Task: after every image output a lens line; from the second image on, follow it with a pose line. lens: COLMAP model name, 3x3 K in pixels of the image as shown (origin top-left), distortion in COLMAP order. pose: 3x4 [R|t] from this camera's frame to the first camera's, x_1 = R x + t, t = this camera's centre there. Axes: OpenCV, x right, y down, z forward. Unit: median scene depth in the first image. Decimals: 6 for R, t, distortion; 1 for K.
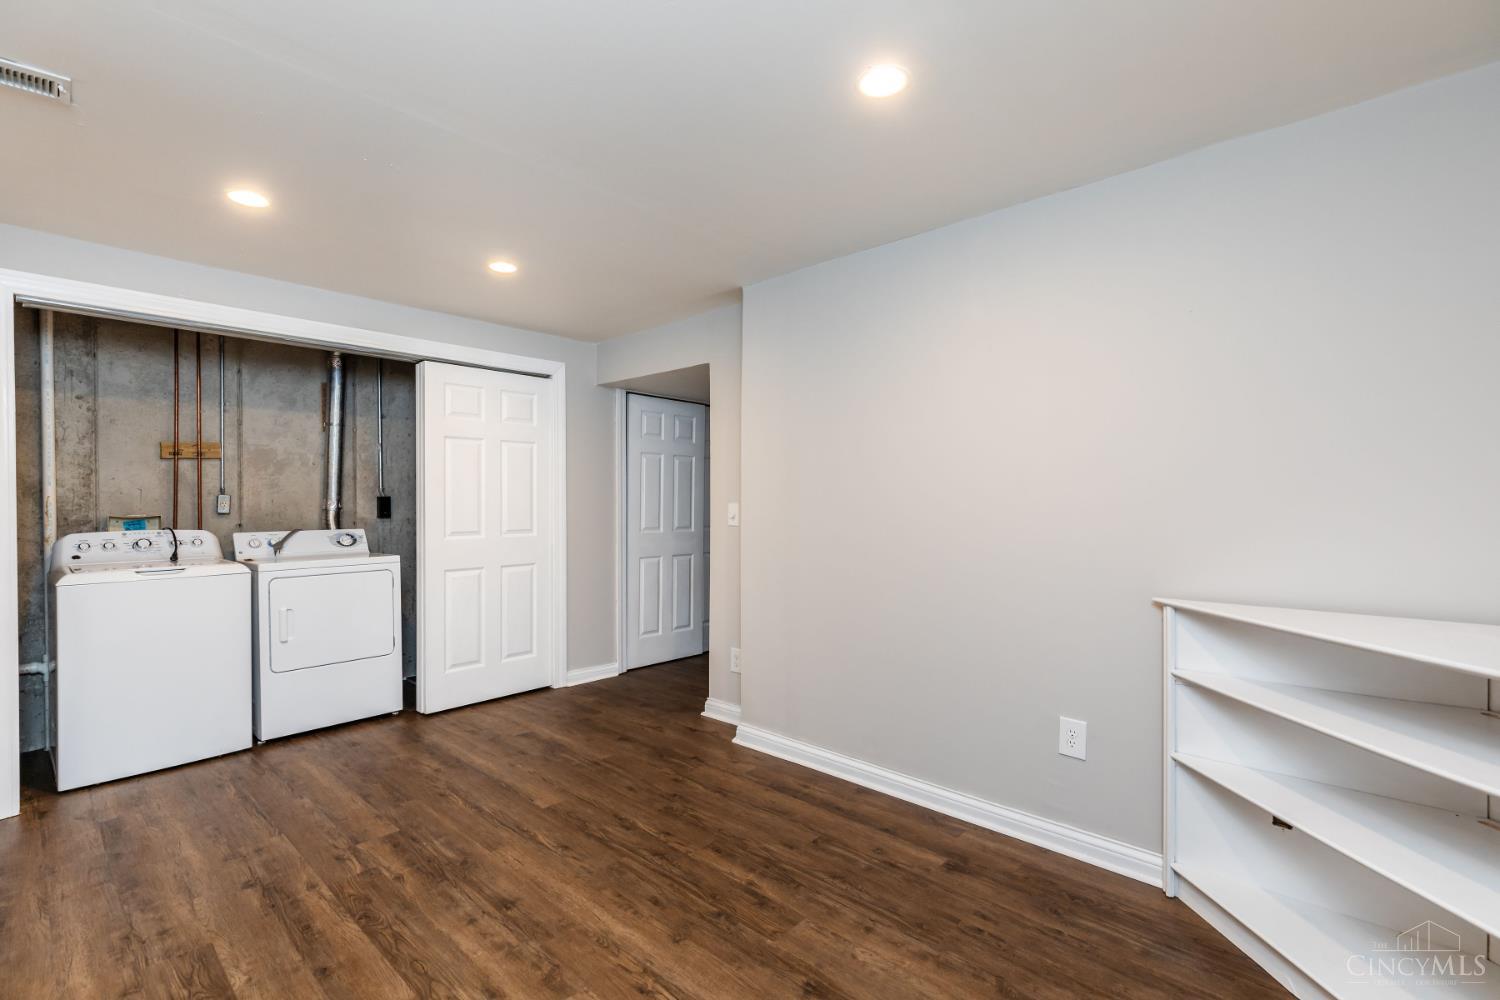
lens RADIAL K [[672.1, 0, 745.6], [0, 672.1, 502.5], [0, 0, 1]] dist [0.008045, -0.000541]
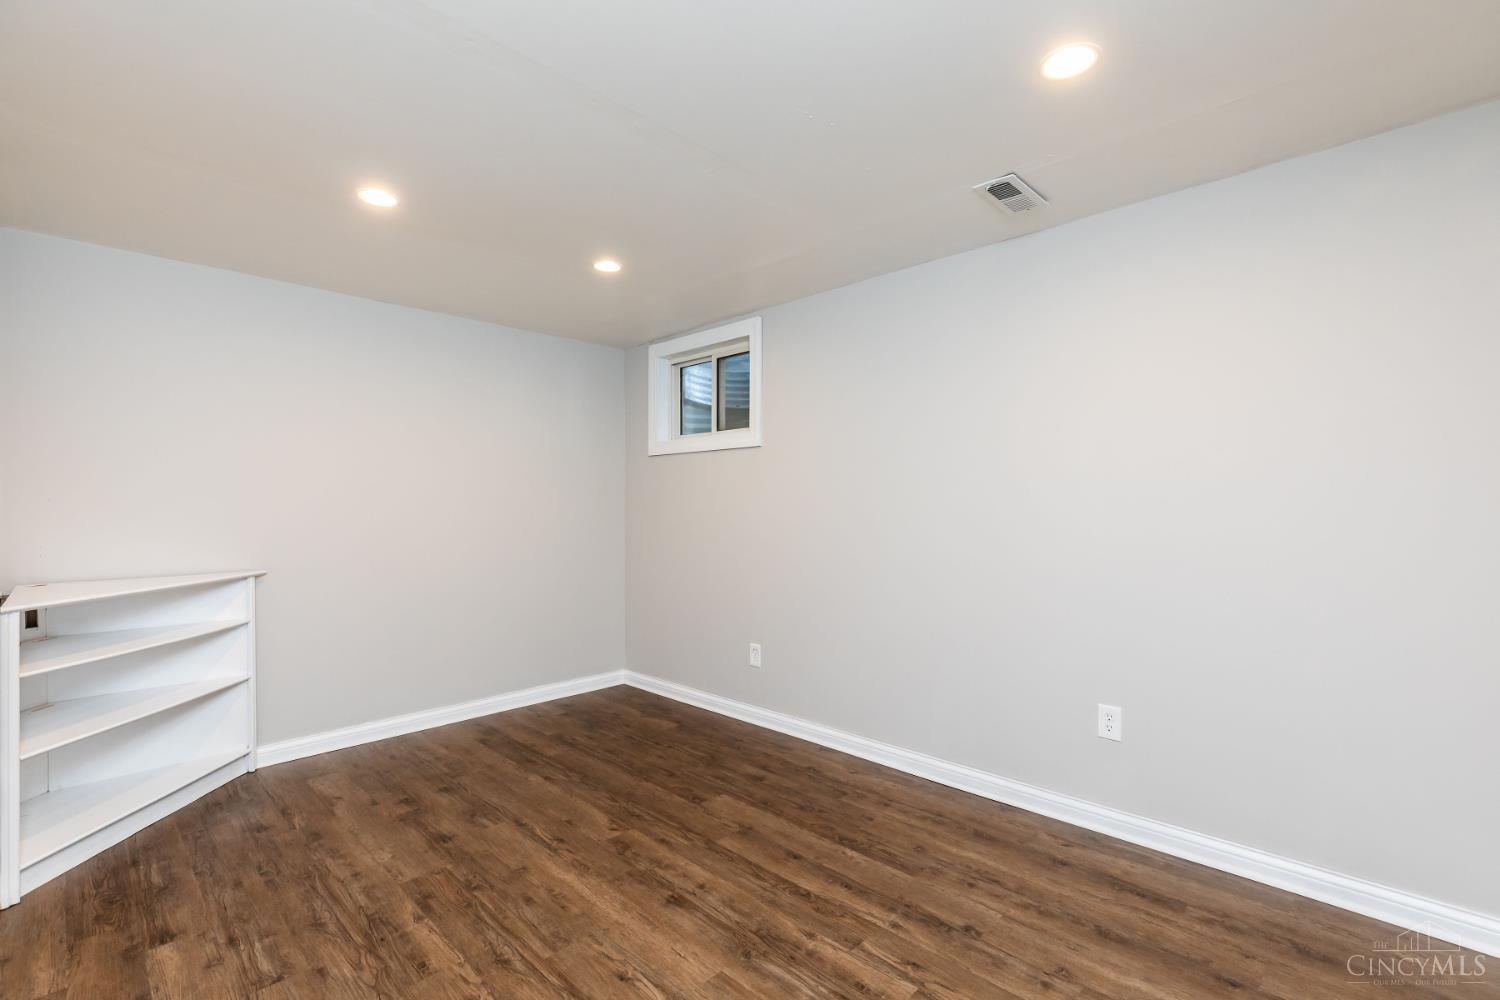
lens RADIAL K [[672.1, 0, 746.8], [0, 672.1, 505.6], [0, 0, 1]] dist [0.008045, -0.000541]
pose [[-0.999415, 0.007466, 0.033375, -0.347125], [0.007605, 0.999963, 0.004054, -0.000463], [-0.033343, 0.004306, -0.999435, 1.391936]]
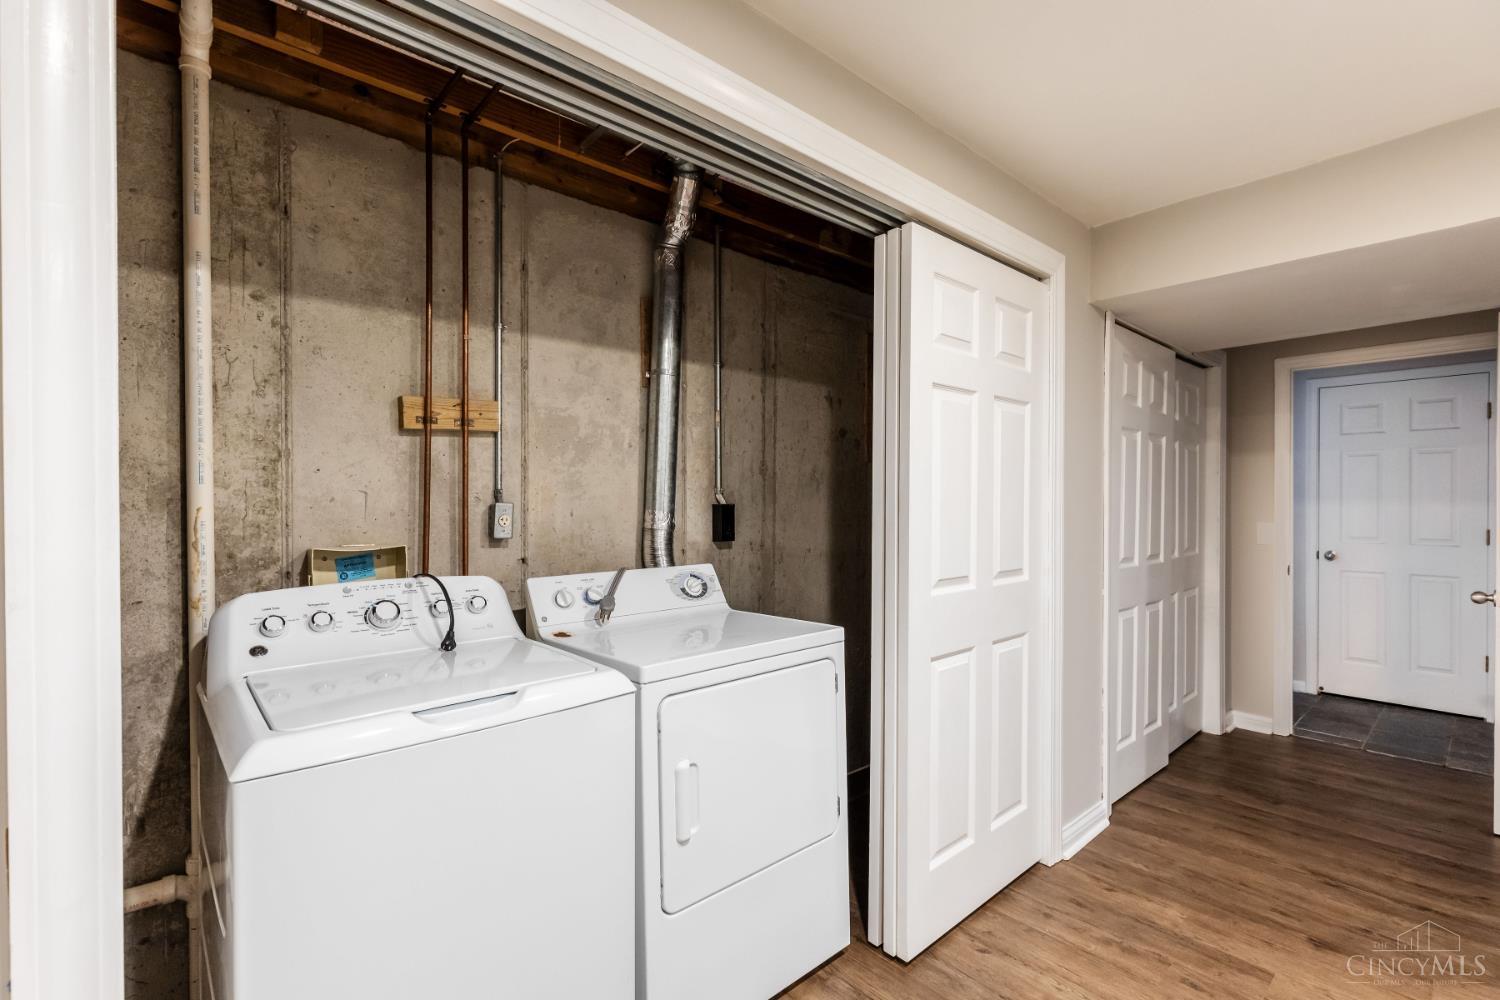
lens RADIAL K [[672.1, 0, 746.0], [0, 672.1, 500.1], [0, 0, 1]] dist [0.008045, -0.000541]
pose [[0.995532, 0.002187, -0.094402, -0.707246], [-0.002480, 0.999992, -0.002988, -0.016062], [0.094395, 0.003209, 0.995530, 0.664839]]
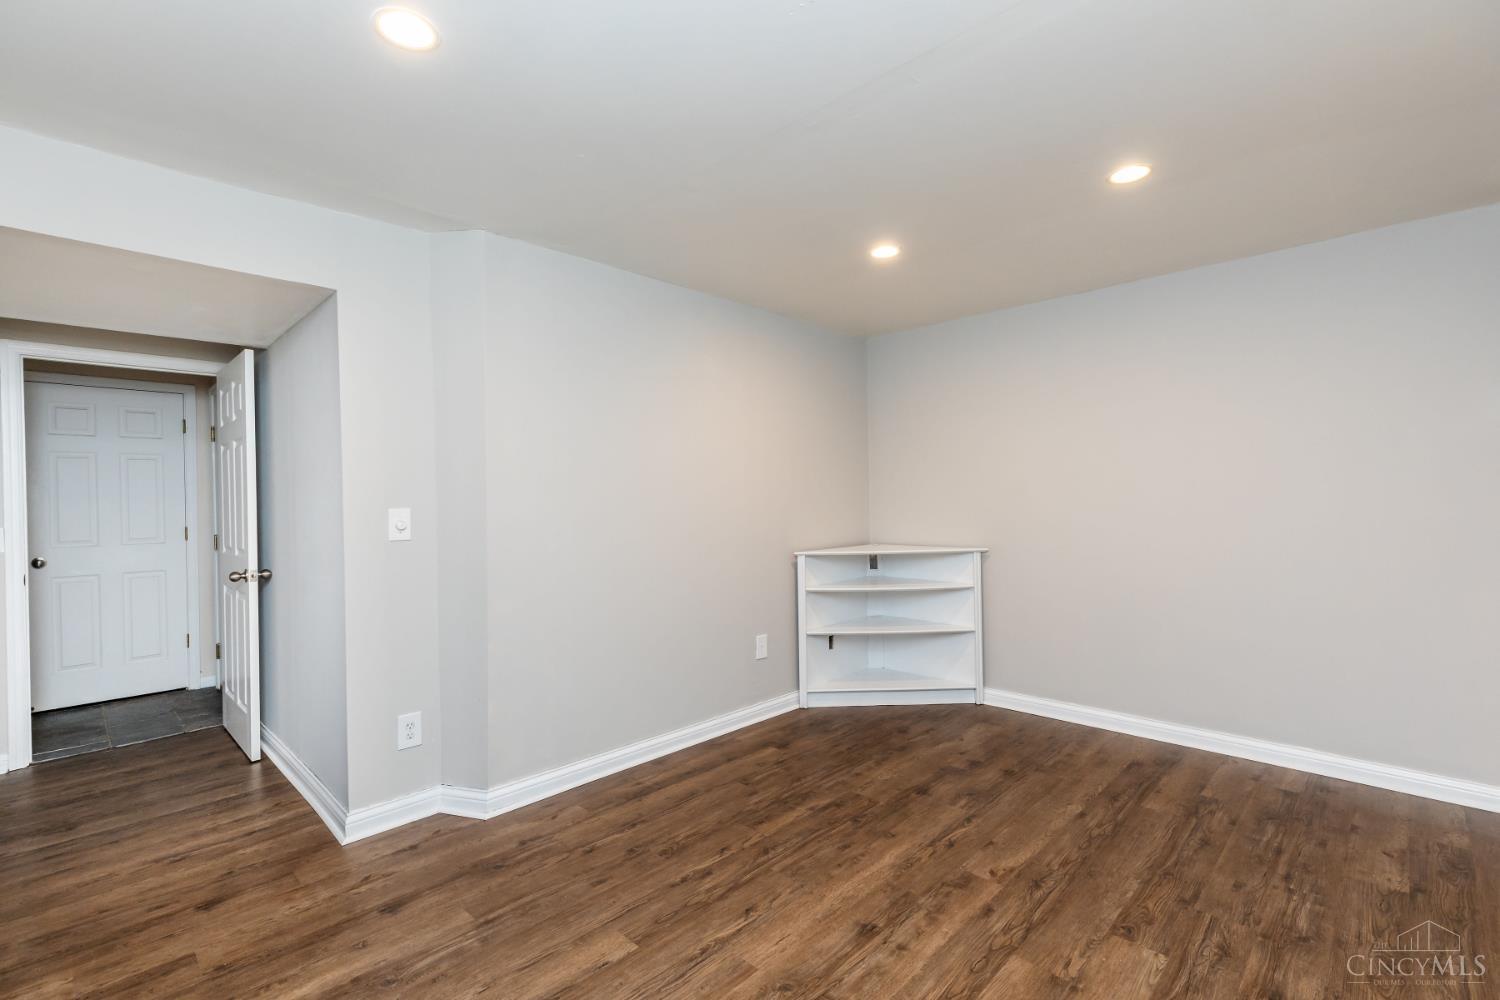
lens RADIAL K [[672.1, 0, 738.2], [0, 672.1, 503.9], [0, 0, 1]] dist [0.008045, -0.000541]
pose [[0.036619, -0.001026, 0.999329, -0.893928], [0.019523, 0.999809, 0.000311, 0.004225], [-0.999139, 0.019499, 0.036632, 0.786424]]
